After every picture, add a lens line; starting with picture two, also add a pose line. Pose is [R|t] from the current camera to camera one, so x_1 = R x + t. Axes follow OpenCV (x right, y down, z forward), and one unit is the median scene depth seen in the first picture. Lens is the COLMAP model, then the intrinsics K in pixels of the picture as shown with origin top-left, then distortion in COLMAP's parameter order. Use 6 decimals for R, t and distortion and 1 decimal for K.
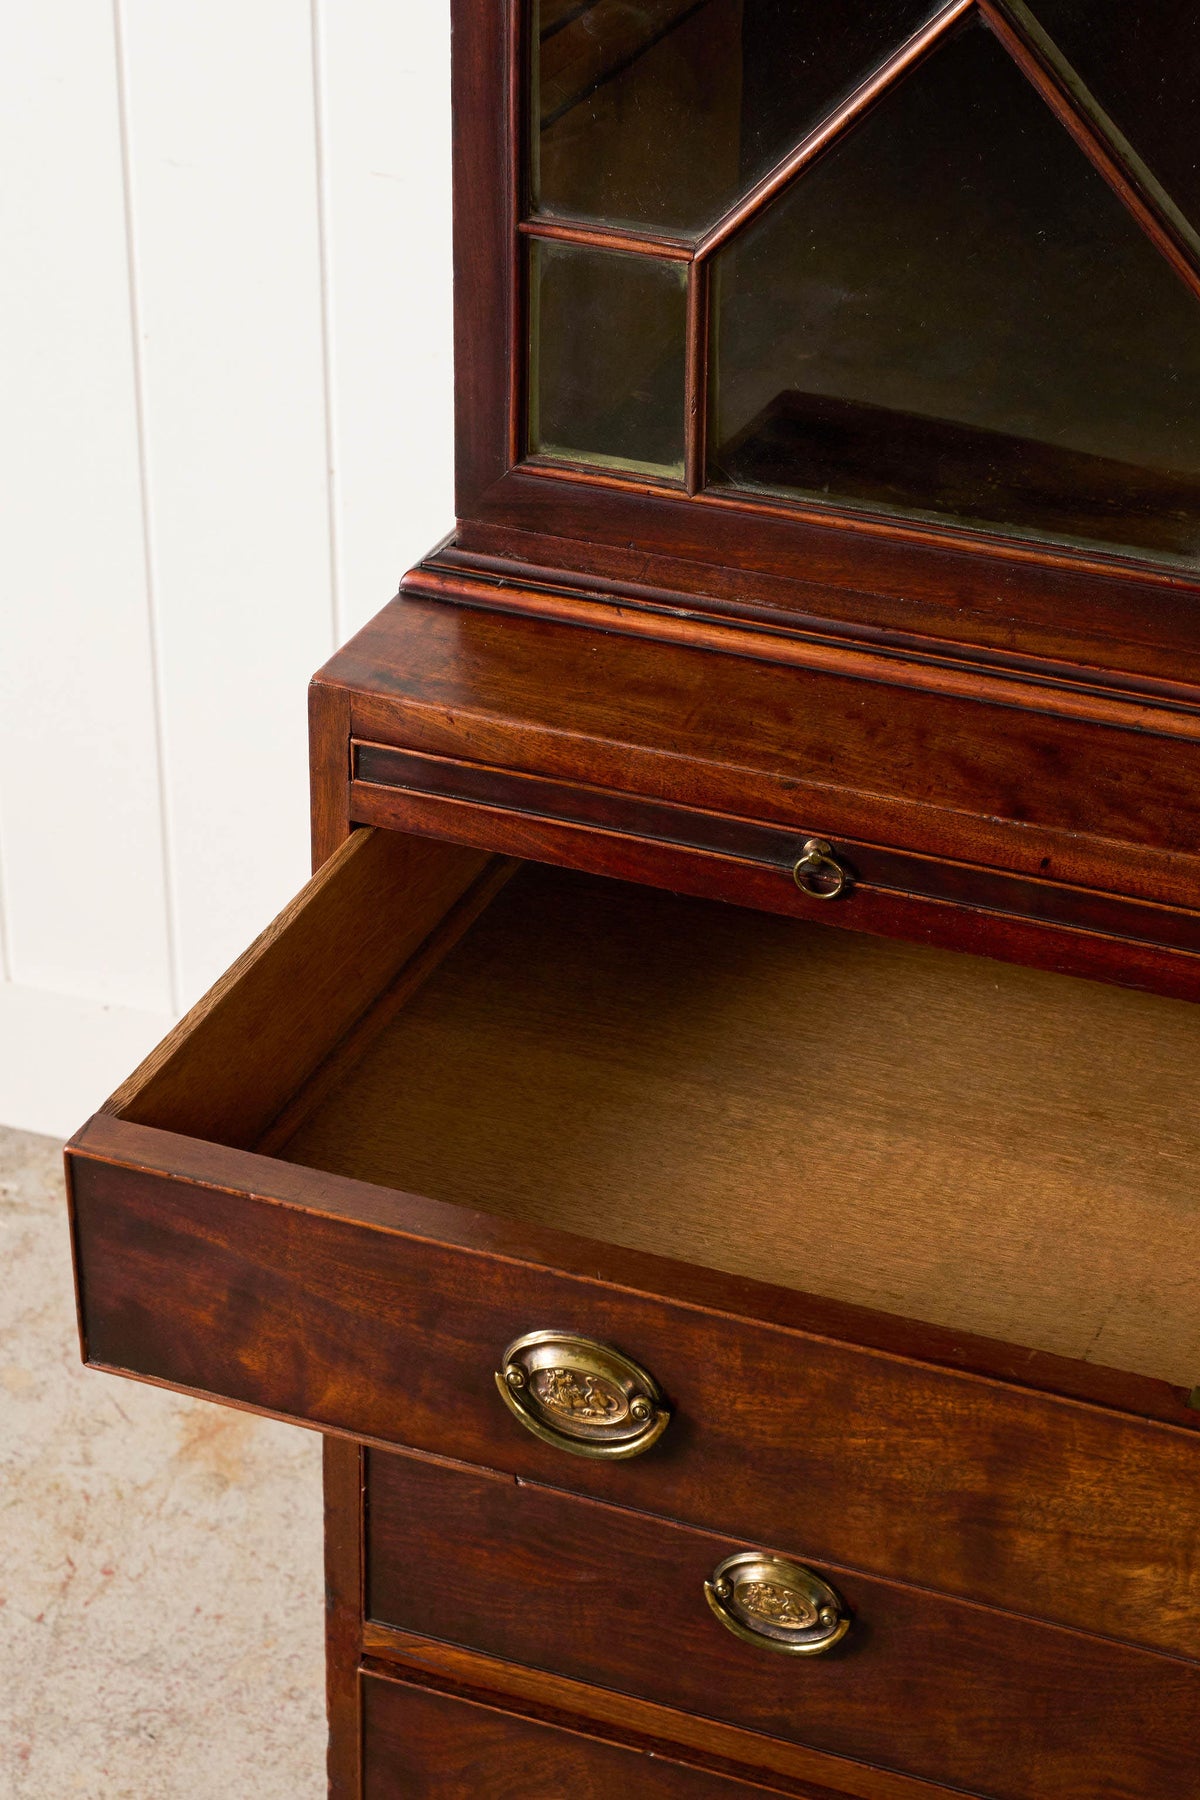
lens RADIAL K [[3801.9, 0, 600.0], [0, 3801.9, 900.0], [0, 0, 1]] dist [0.034435, 0.092701]
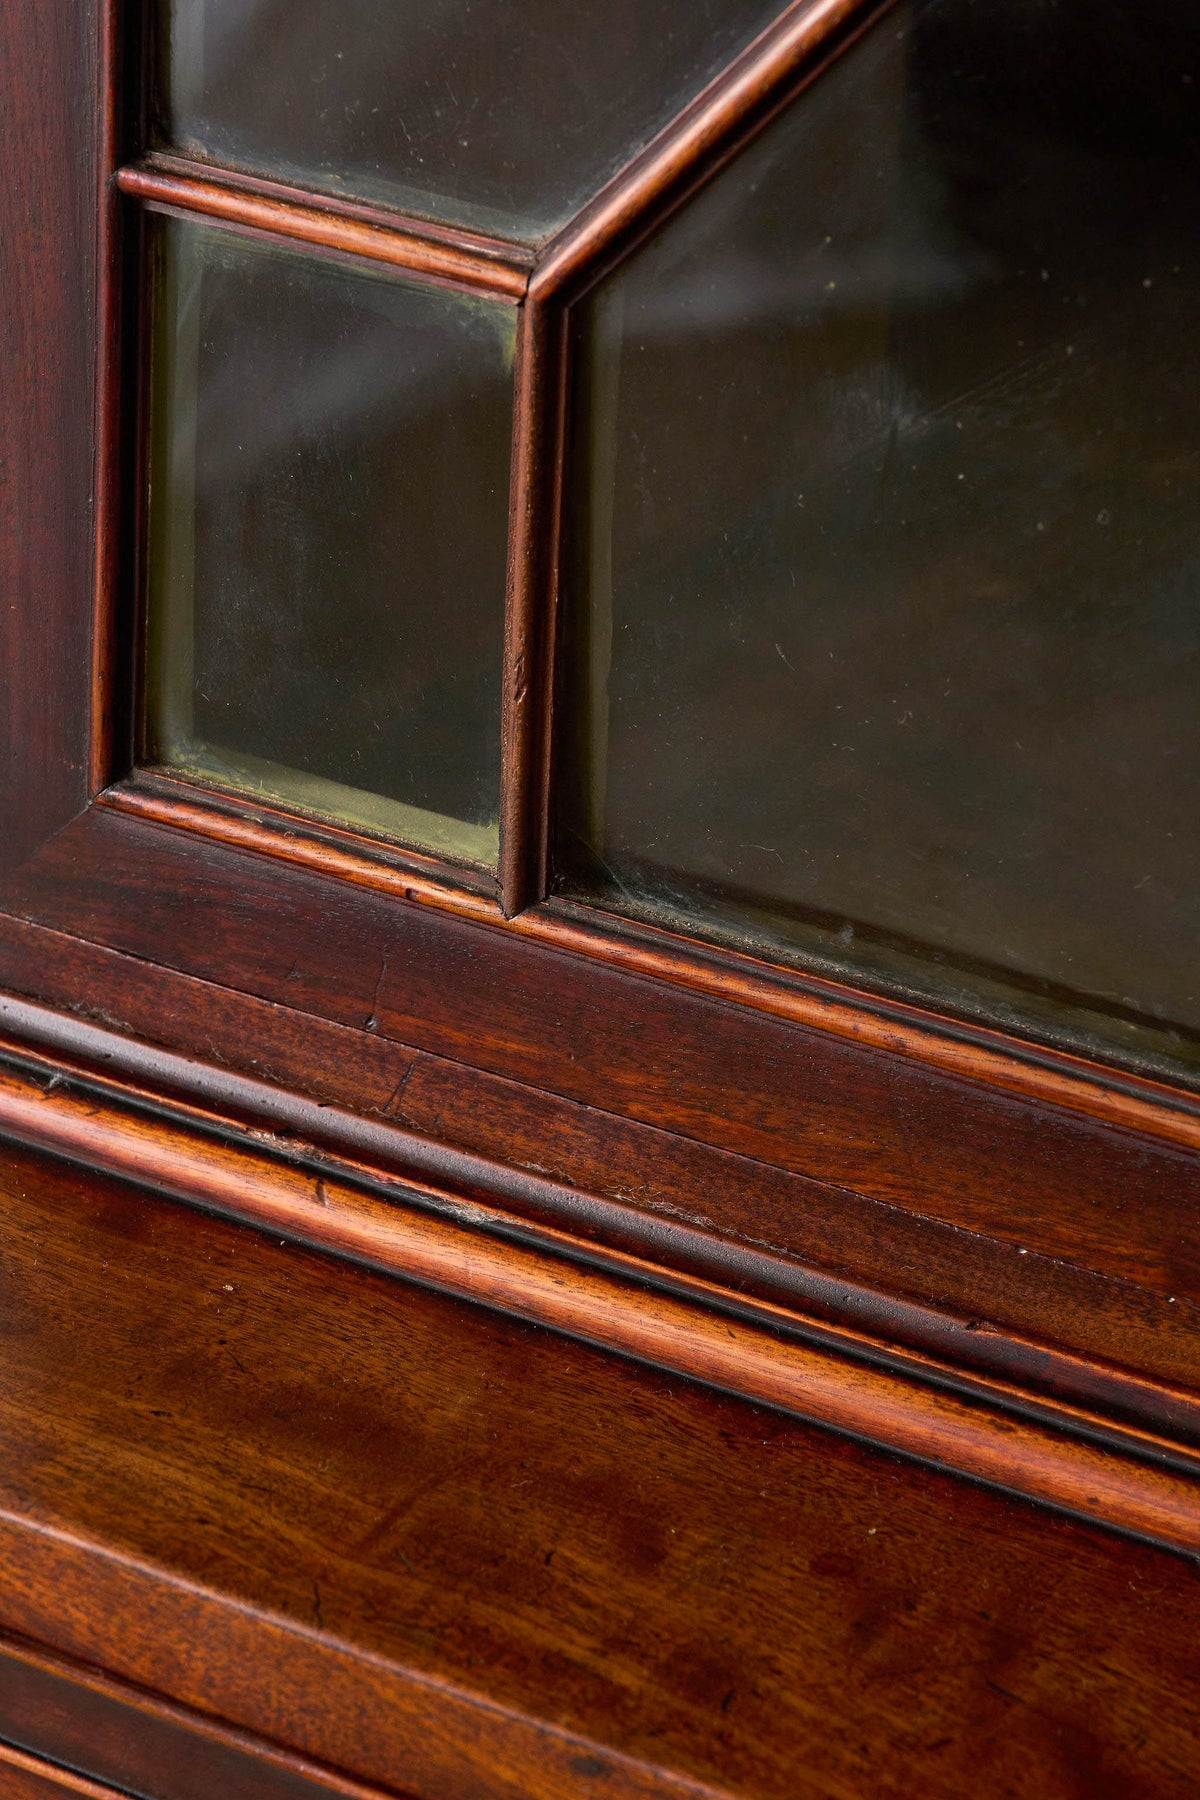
lens RADIAL K [[5324.4, 0, 600.6], [0, 5324.4, 857.4], [0, 0, 1]] dist [-0.000189, 0.682674]
pose [[0.986133, 0.096310, -0.135154, 0.105131], [-0.107390, 0.991214, -0.077221, -0.072687], [0.126529, 0.090664, 0.987811, 0.481675]]
